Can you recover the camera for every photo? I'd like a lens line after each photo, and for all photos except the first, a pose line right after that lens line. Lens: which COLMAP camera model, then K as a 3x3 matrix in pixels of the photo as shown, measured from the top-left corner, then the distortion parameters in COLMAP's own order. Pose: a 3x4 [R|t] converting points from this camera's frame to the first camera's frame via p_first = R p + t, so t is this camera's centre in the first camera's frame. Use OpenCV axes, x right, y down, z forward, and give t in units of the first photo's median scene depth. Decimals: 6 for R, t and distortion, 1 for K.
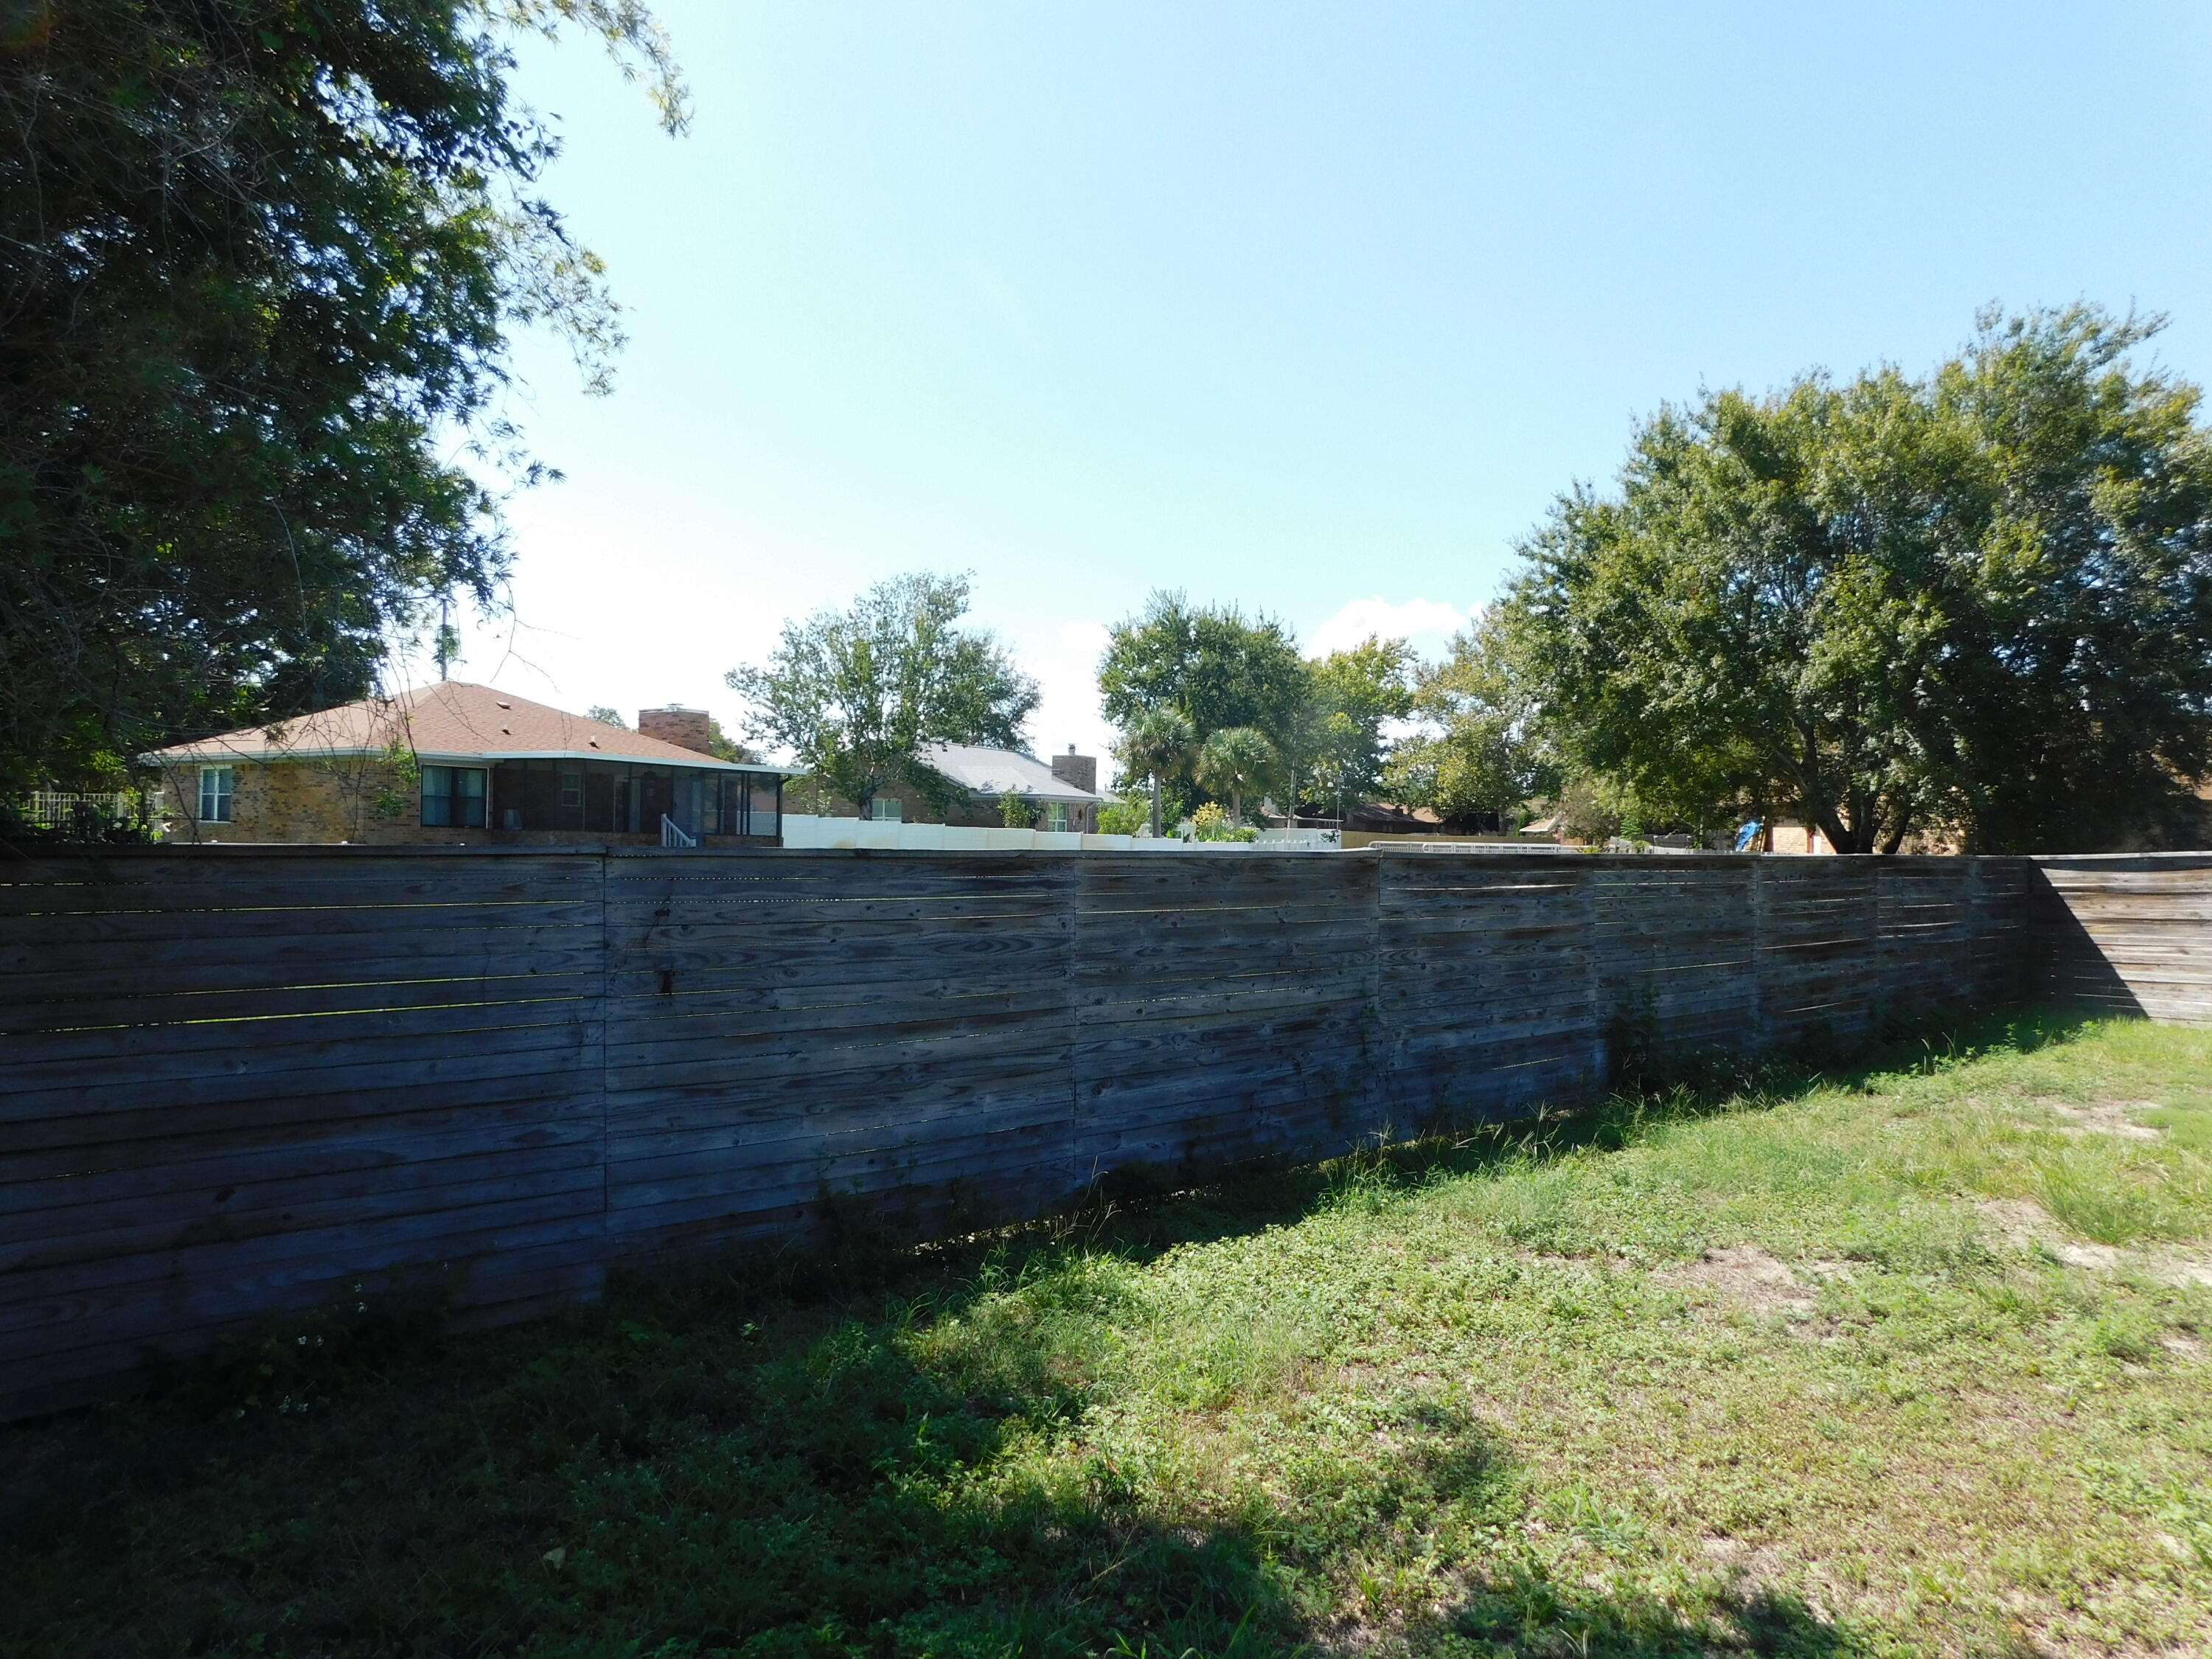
lens RADIAL K [[1467.2, 0, 1103.2], [0, 1467.2, 841.8], [0, 0, 1]] dist [-0.035422, 0.000291]
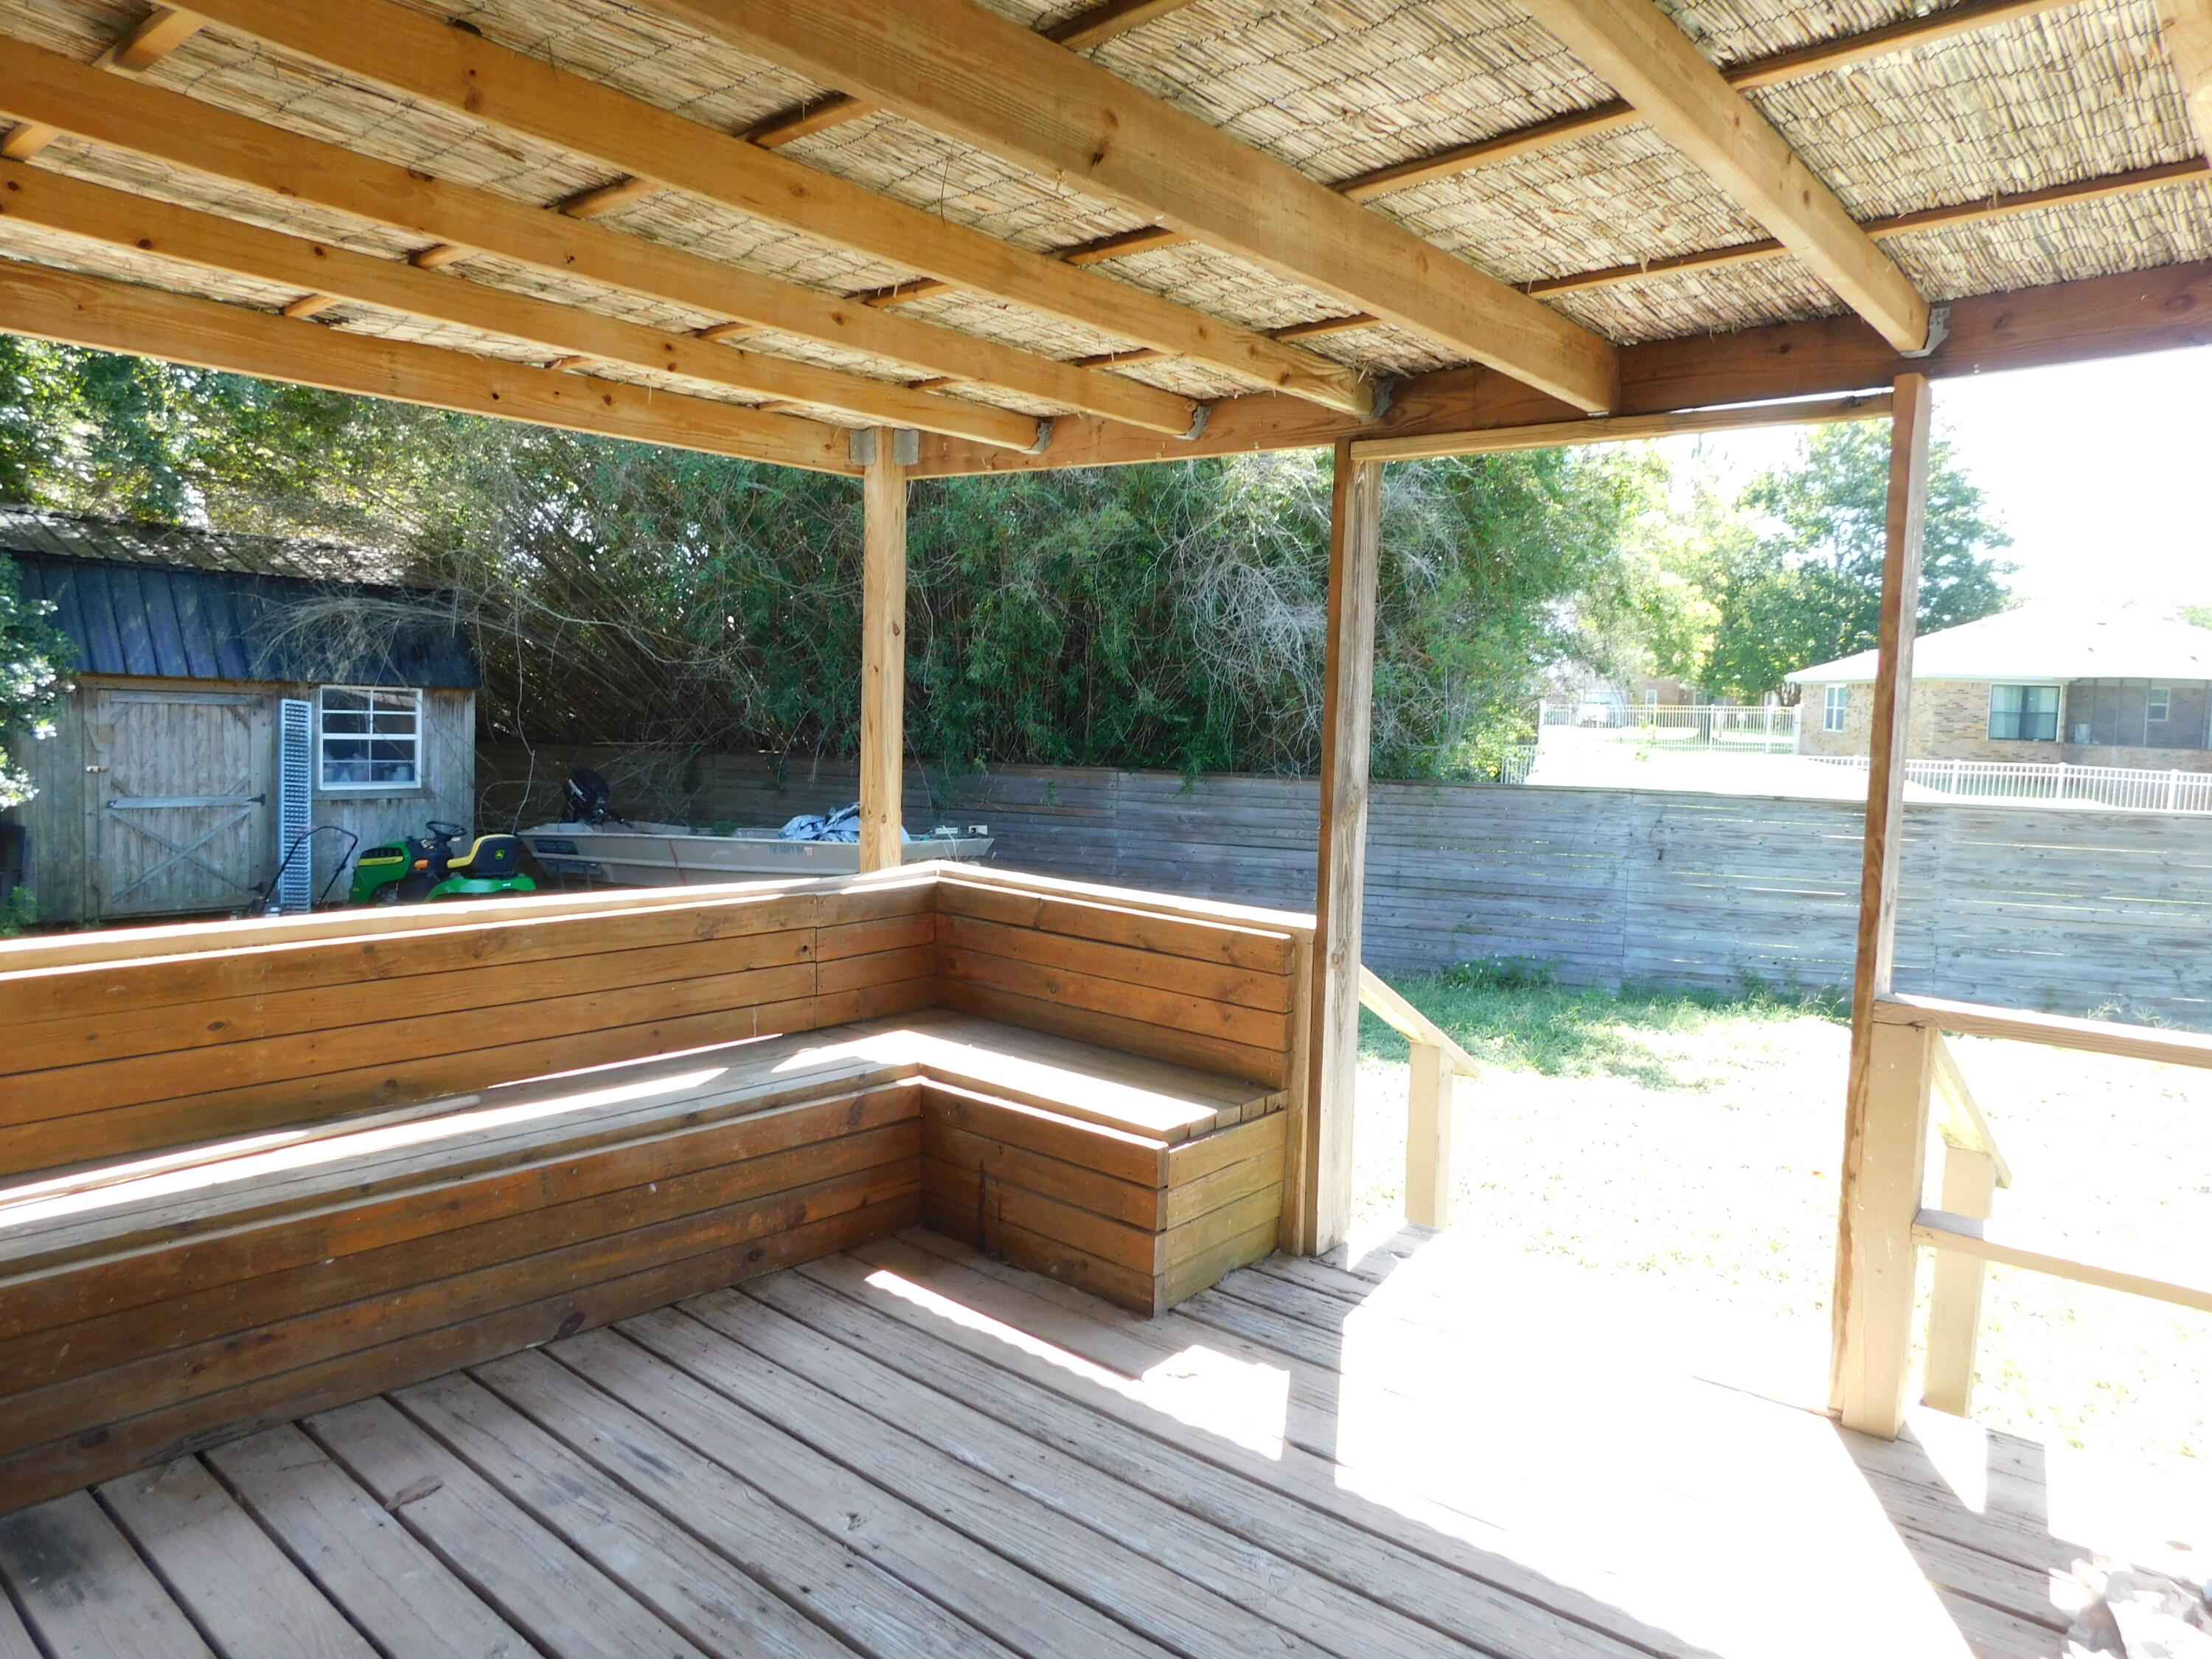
lens RADIAL K [[1467.2, 0, 1104.9], [0, 1467.2, 827.1], [0, 0, 1]] dist [-0.035422, 0.000291]
pose [[0.457638, 0.074753, -0.885991, 1.045517], [-0.016501, 0.997002, 0.075596, -0.077716], [0.888985, -0.019976, 0.457500, -0.583901]]
